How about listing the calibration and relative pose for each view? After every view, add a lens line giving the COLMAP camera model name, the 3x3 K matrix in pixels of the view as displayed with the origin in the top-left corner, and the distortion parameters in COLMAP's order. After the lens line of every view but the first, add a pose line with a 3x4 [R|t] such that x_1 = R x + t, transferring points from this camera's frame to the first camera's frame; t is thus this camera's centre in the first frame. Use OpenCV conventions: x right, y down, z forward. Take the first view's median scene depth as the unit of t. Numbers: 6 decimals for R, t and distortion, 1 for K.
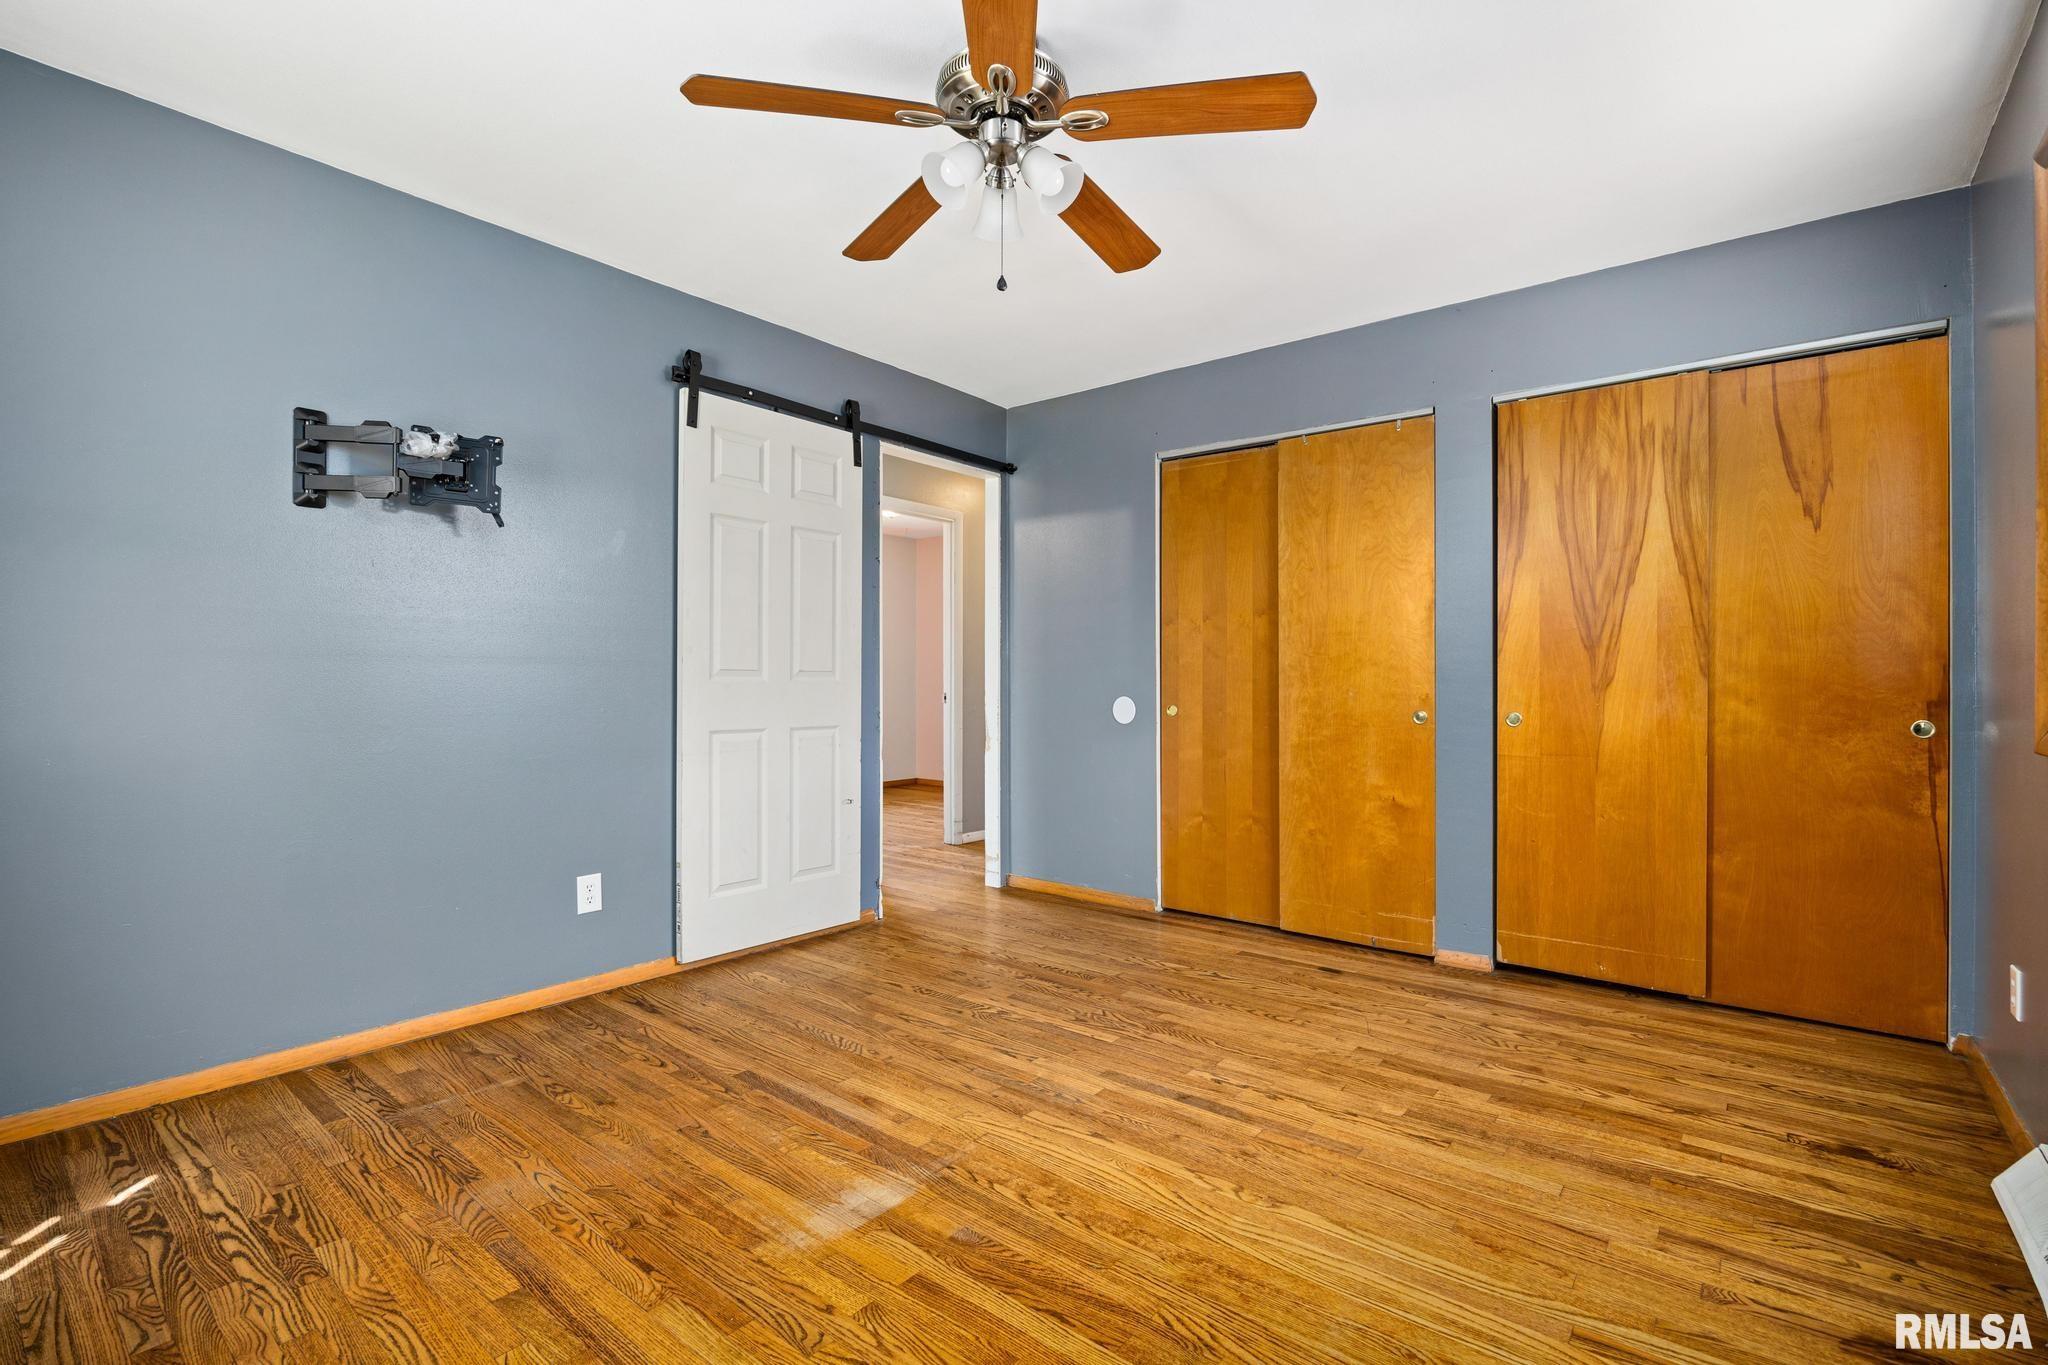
lens RADIAL K [[923.2, 0, 1090.2], [0, 923.2, 690.1], [0, 0, 1]] dist [-0.015923, 0.000000]
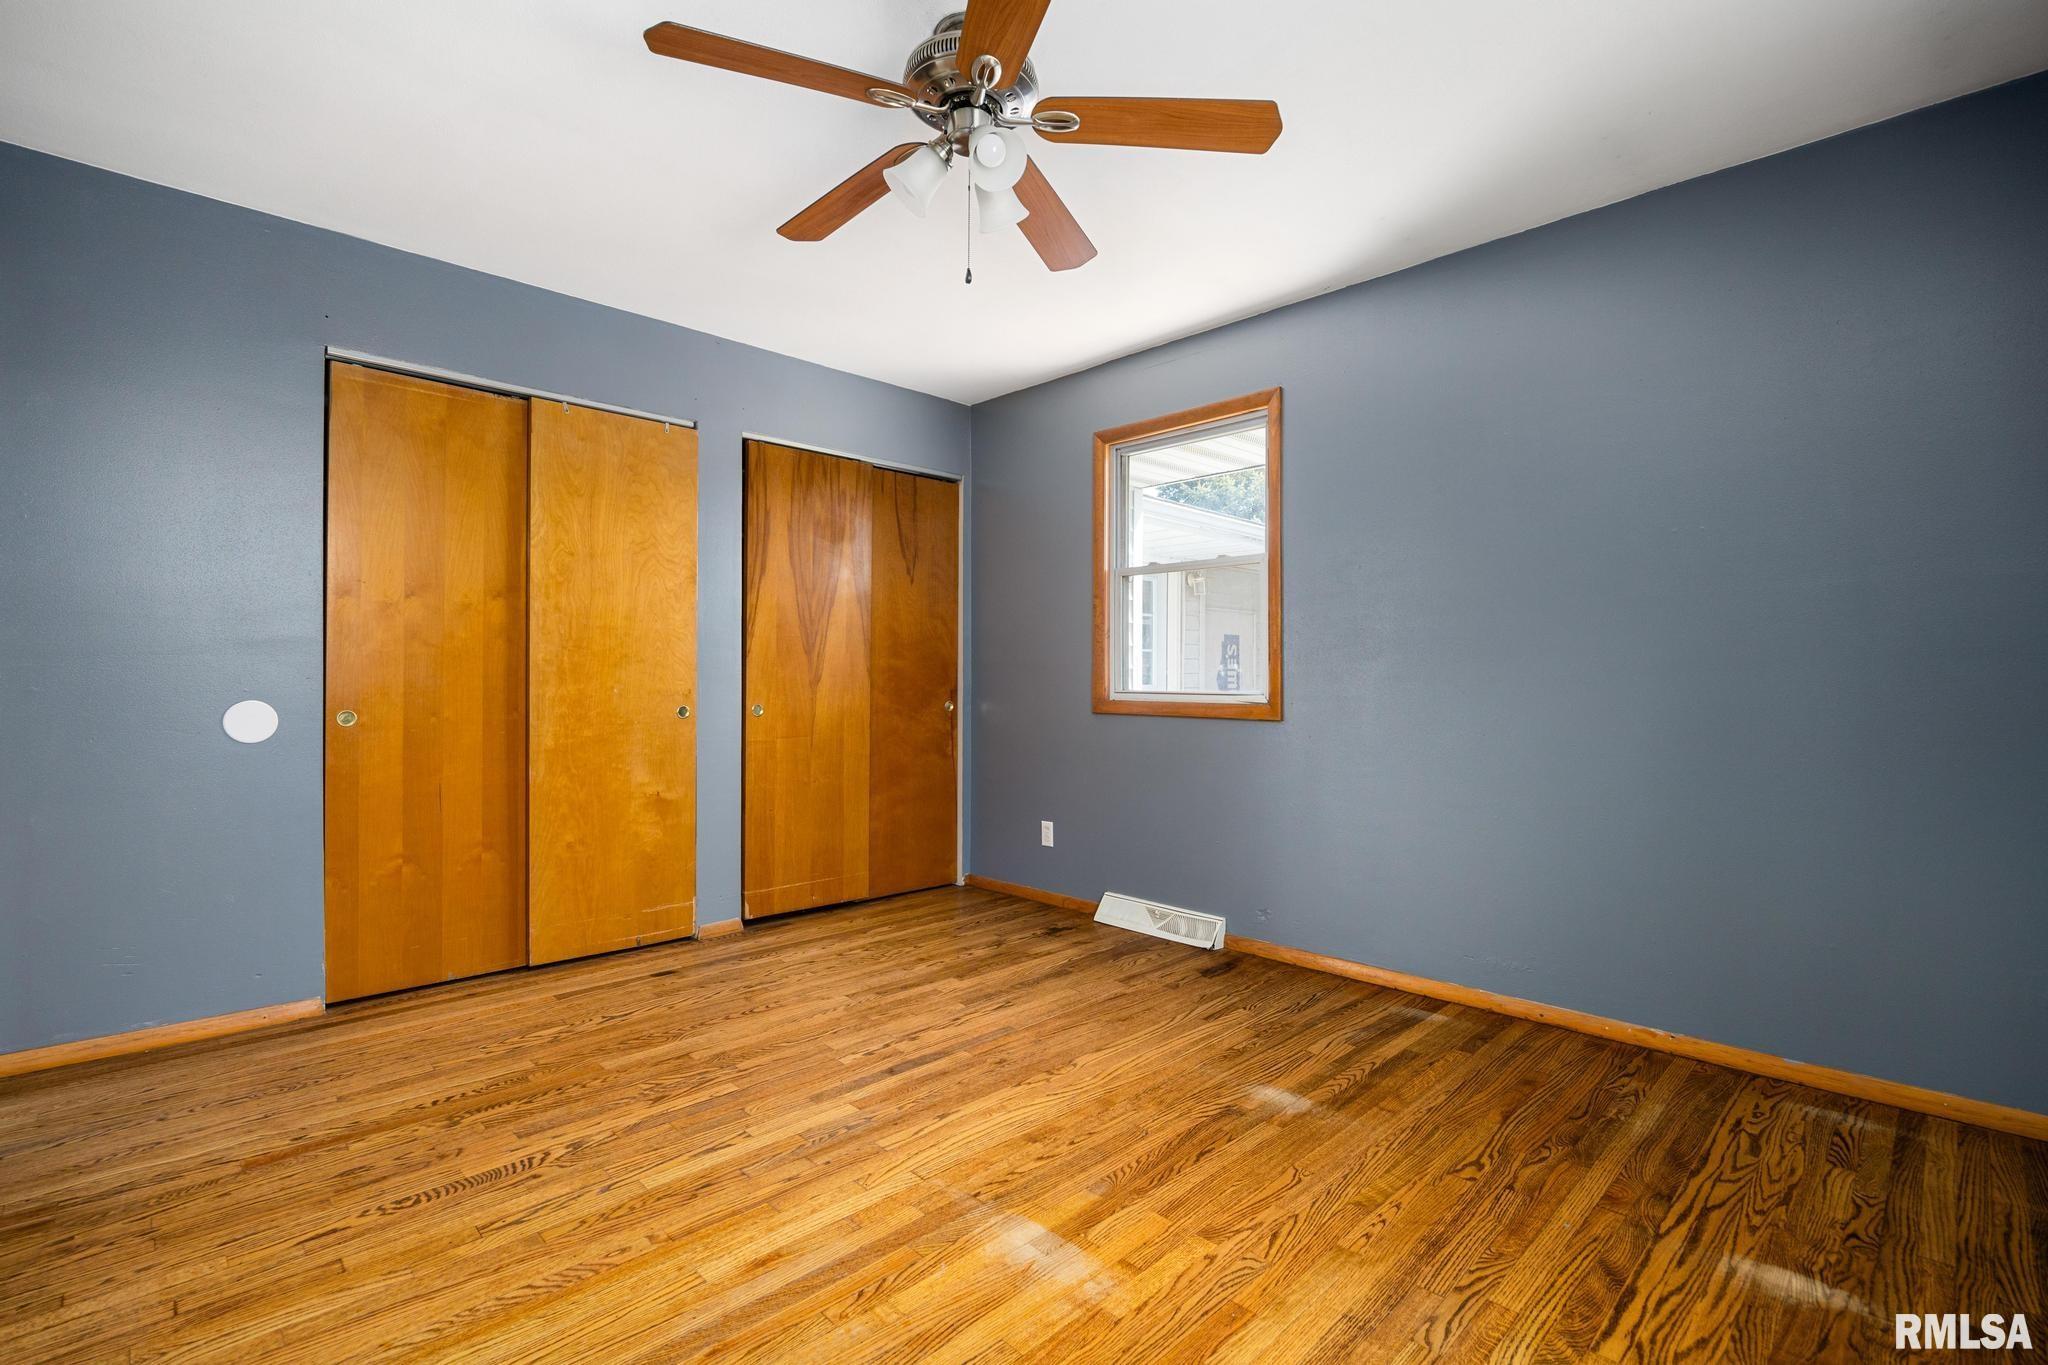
lens RADIAL K [[894.4, 0, 1024.0], [0, 894.4, 682.5], [0, 0, 1]] dist [-0.016075, 0.000616]
pose [[0.161608, -0.003009, 0.986850, -0.733695], [0.005619, 0.999982, 0.002129, -0.005618], [-0.986839, 0.005201, 0.161622, 0.563544]]
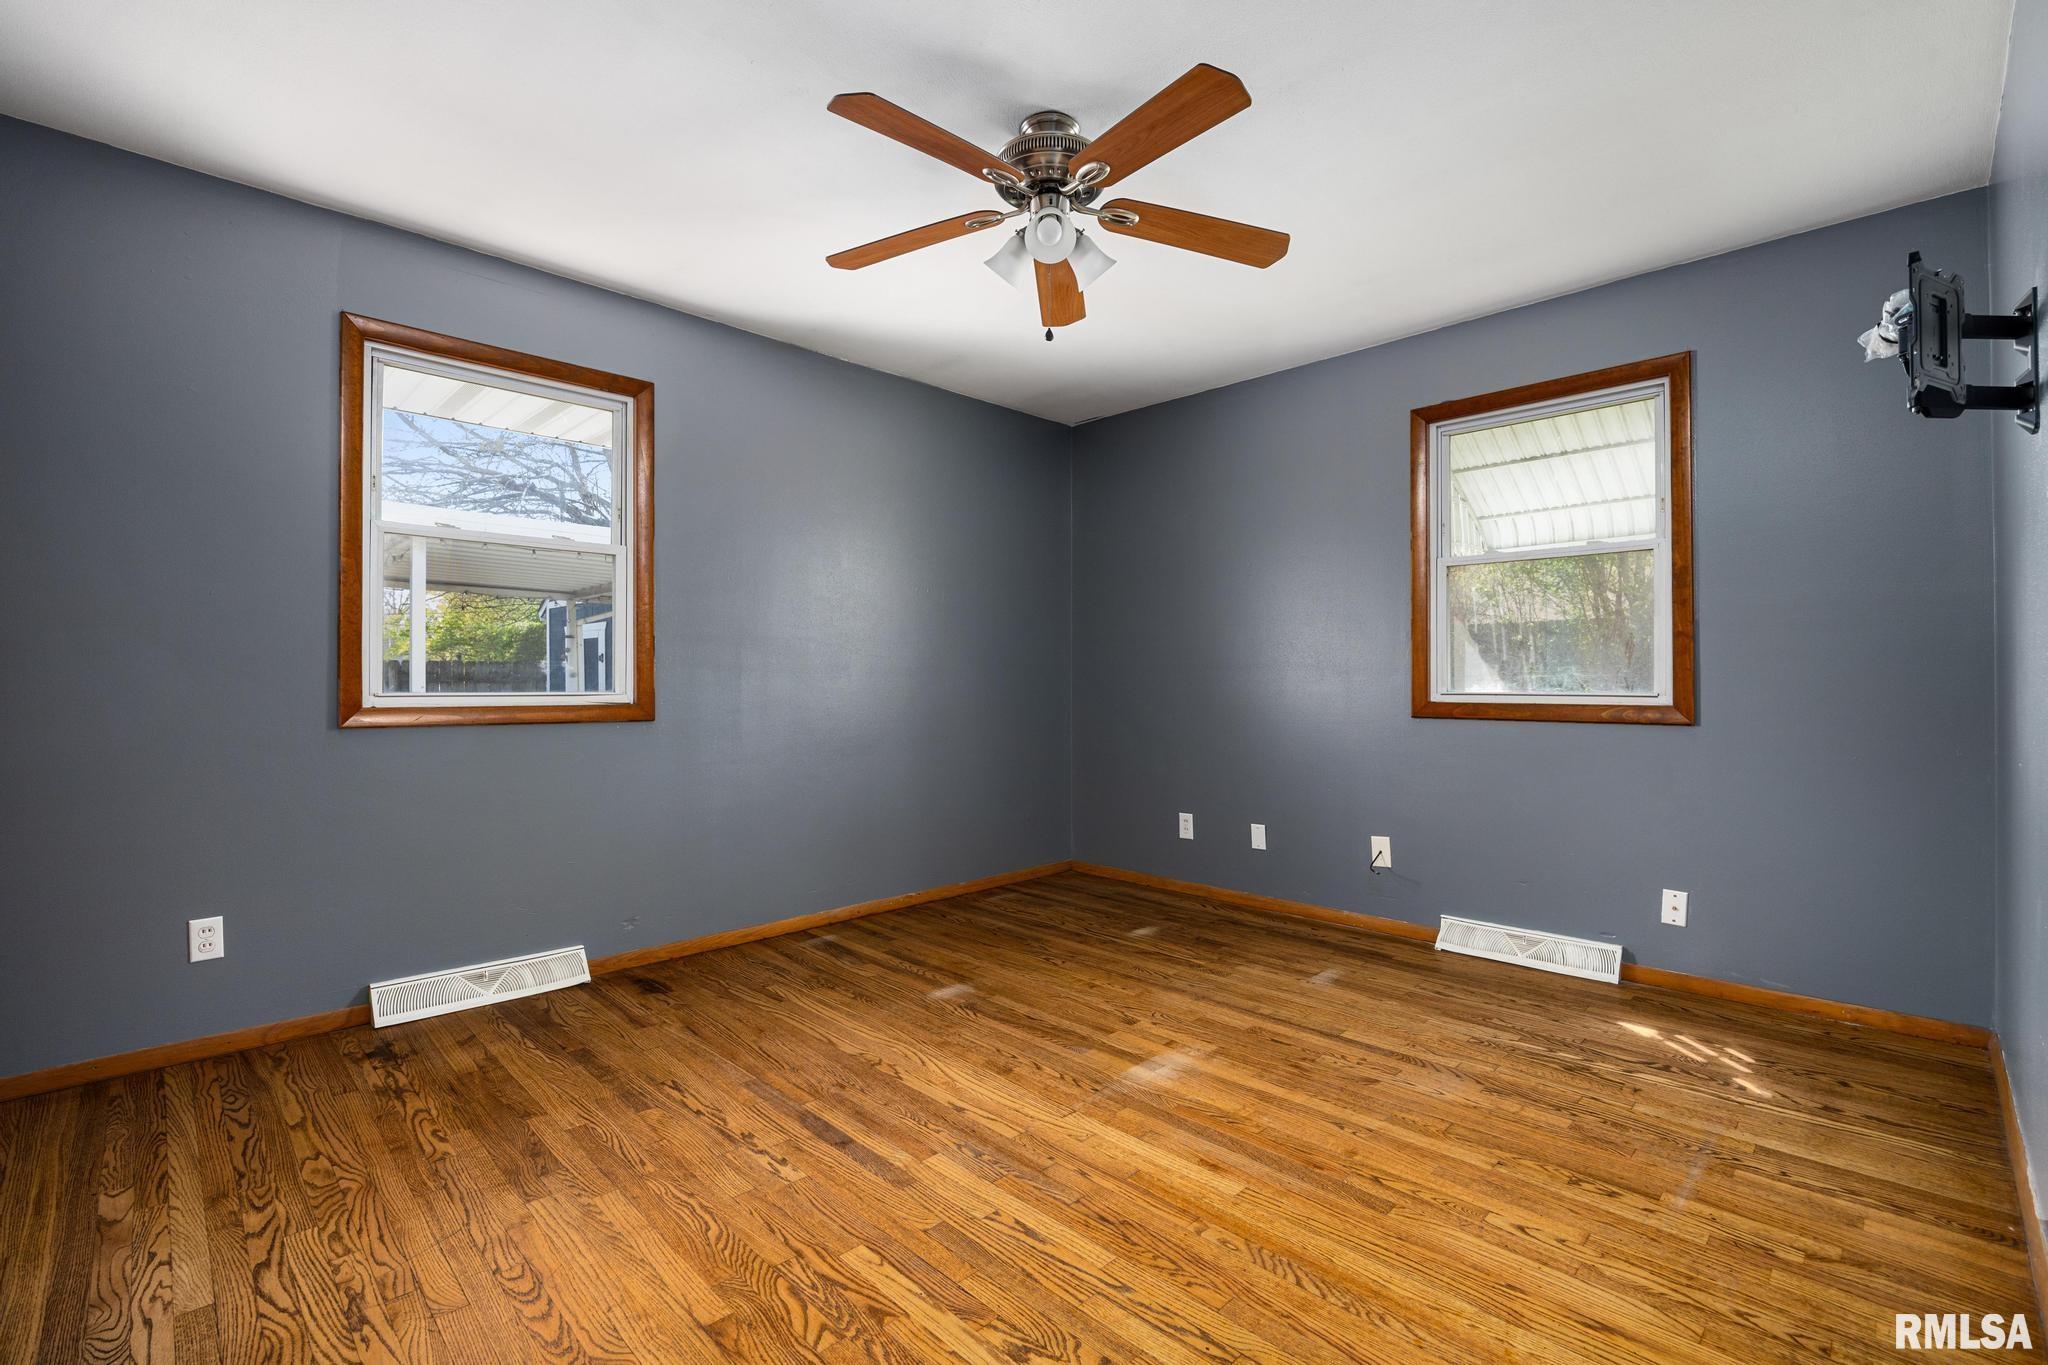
lens RADIAL K [[894.4, 0, 1024.0], [0, 894.4, 682.5], [0, 0, 1]] dist [-0.016075, 0.000616]
pose [[-0.983766, -0.001025, 0.179454, -0.187883], [0.000912, 0.999942, 0.010709, -0.012177], [-0.179454, 0.010699, -0.983708, 1.503274]]
